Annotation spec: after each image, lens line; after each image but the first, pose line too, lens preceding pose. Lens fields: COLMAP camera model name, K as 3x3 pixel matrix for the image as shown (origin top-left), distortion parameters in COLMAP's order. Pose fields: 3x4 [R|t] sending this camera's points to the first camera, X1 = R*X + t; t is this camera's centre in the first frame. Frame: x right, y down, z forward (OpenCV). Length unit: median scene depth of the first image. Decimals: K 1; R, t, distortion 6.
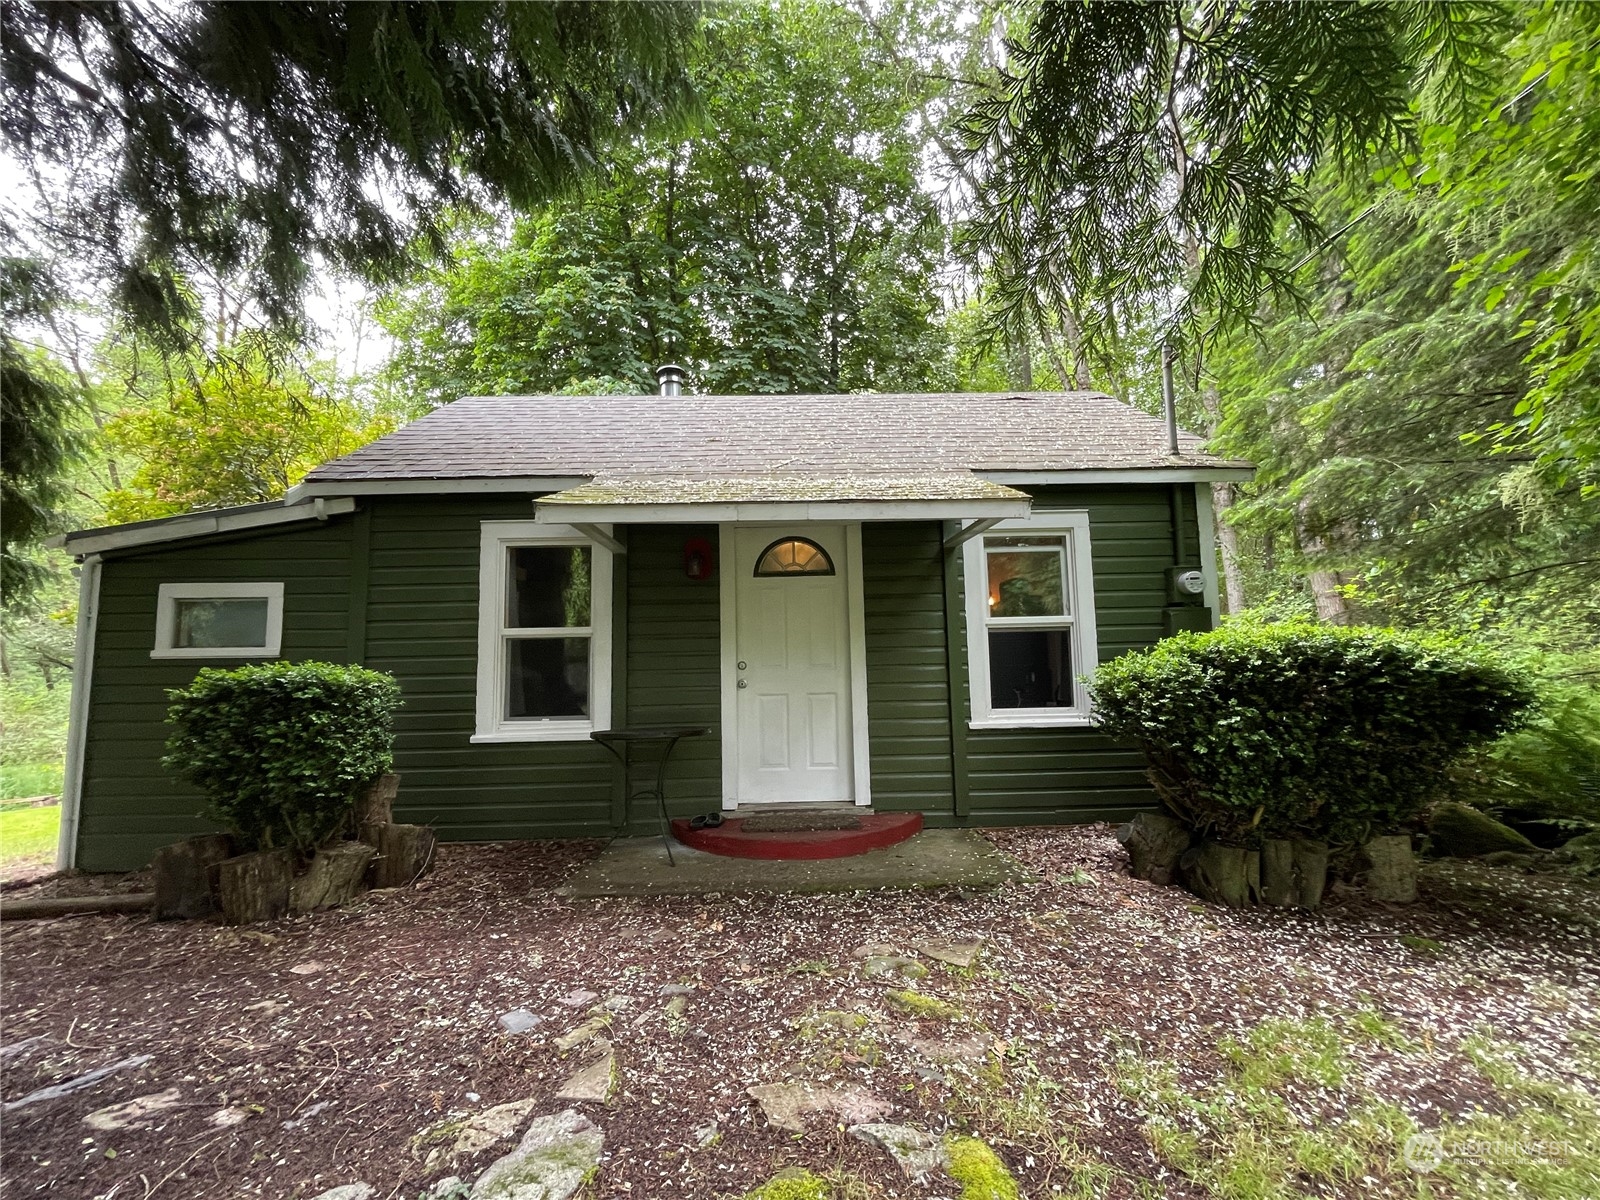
lens RADIAL K [[649.4, 0, 800.3], [0, 649.4, 598.9], [0, 0, 1]] dist [-0.001414, 0.001286]
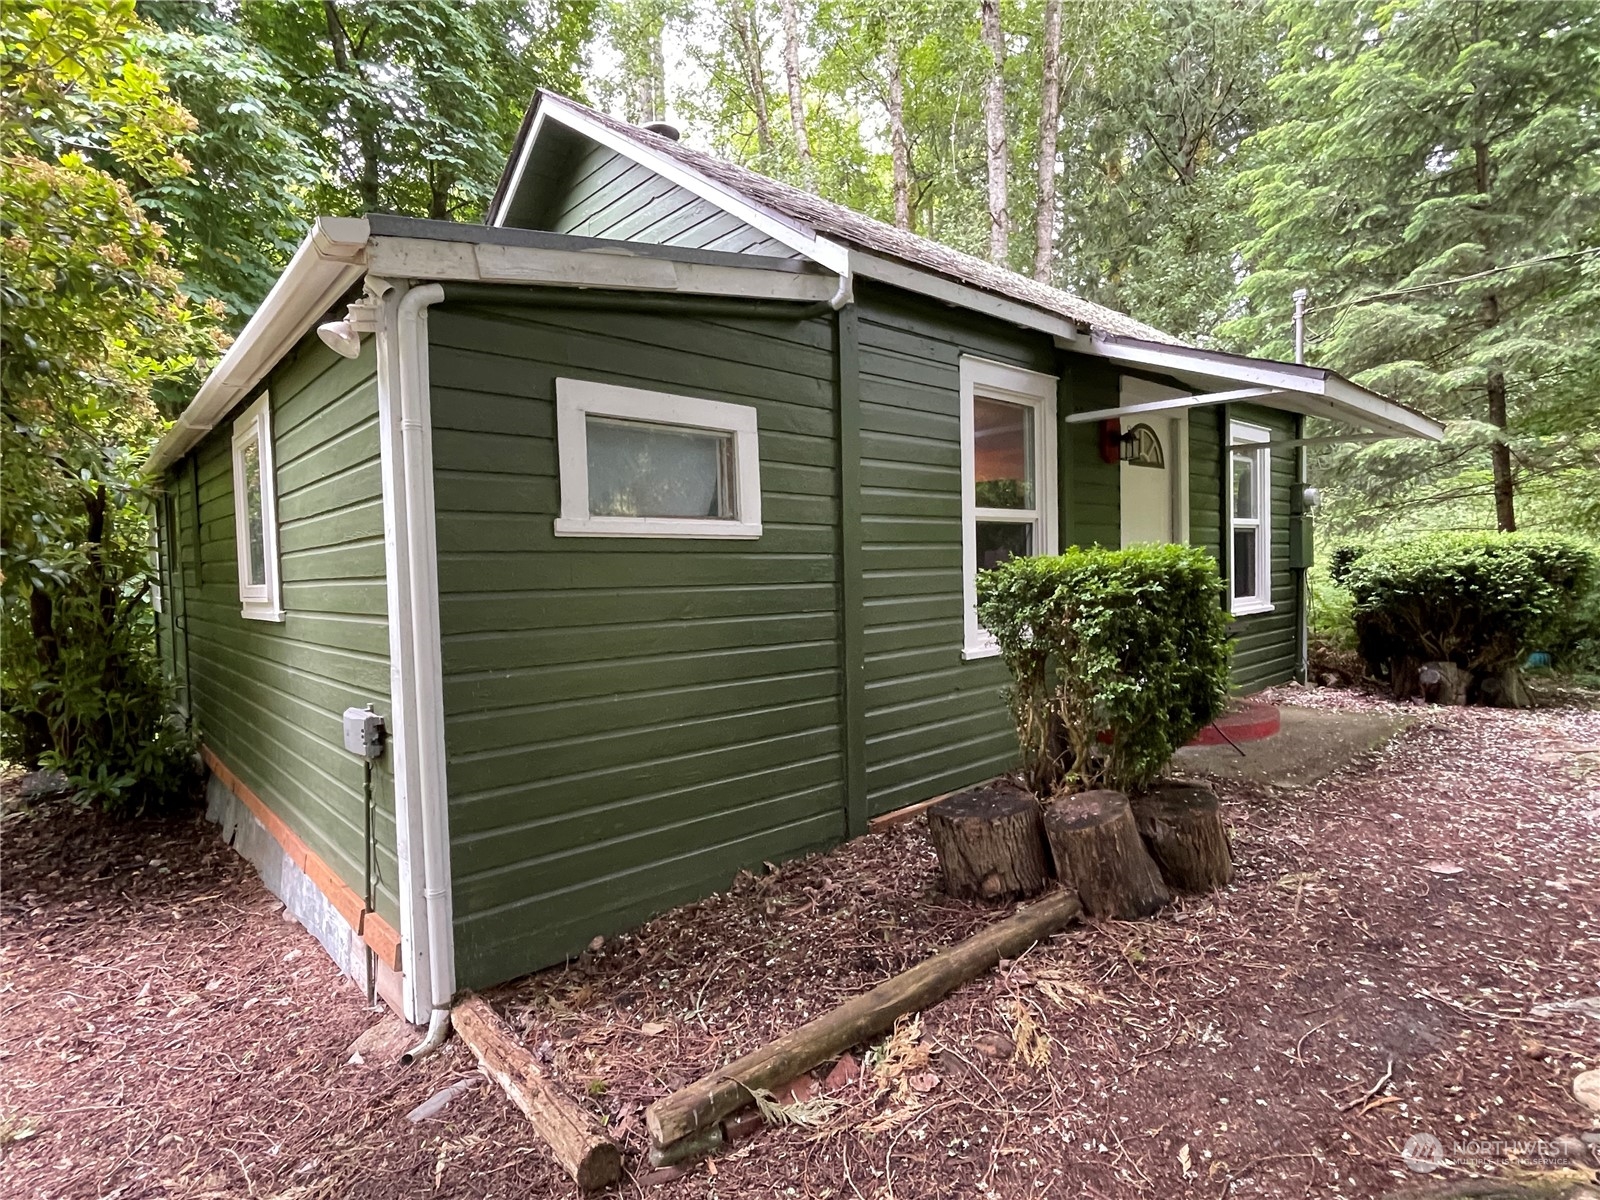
lens RADIAL K [[808.4, 0, 800.8], [0, 808.4, 600.5], [0, 0, 1]] dist [-0.004840, -0.000205]
pose [[0.767086, -0.026439, 0.640999, -1.226919], [-0.054132, 0.992920, 0.105734, 0.065409], [-0.639256, -0.115806, 0.760224, 0.423751]]
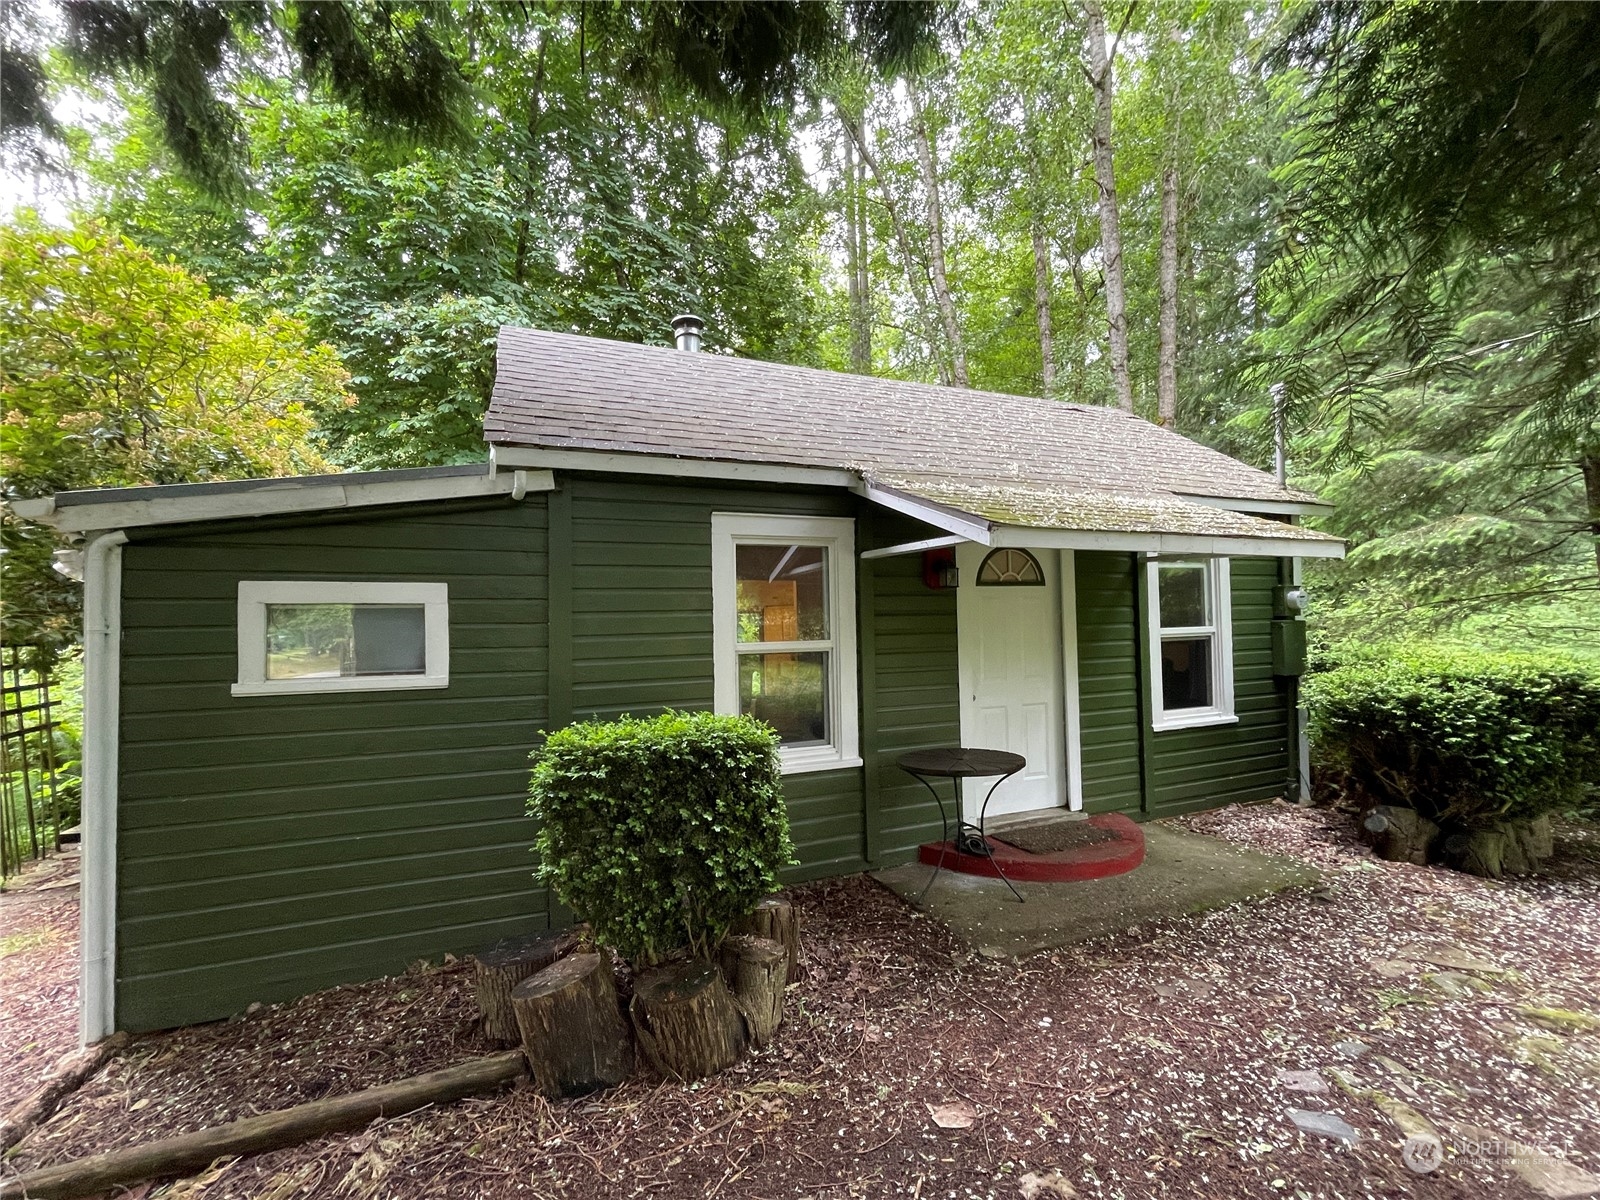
lens RADIAL K [[649.4, 0, 804.4], [0, 649.4, 605.4], [0, 0, 1]] dist [-0.001414, 0.001286]
pose [[0.939058, 0.011384, 0.343571, -0.677168], [-0.034820, 0.997461, 0.062119, -0.058898], [-0.341991, -0.070297, 0.937070, 0.198734]]
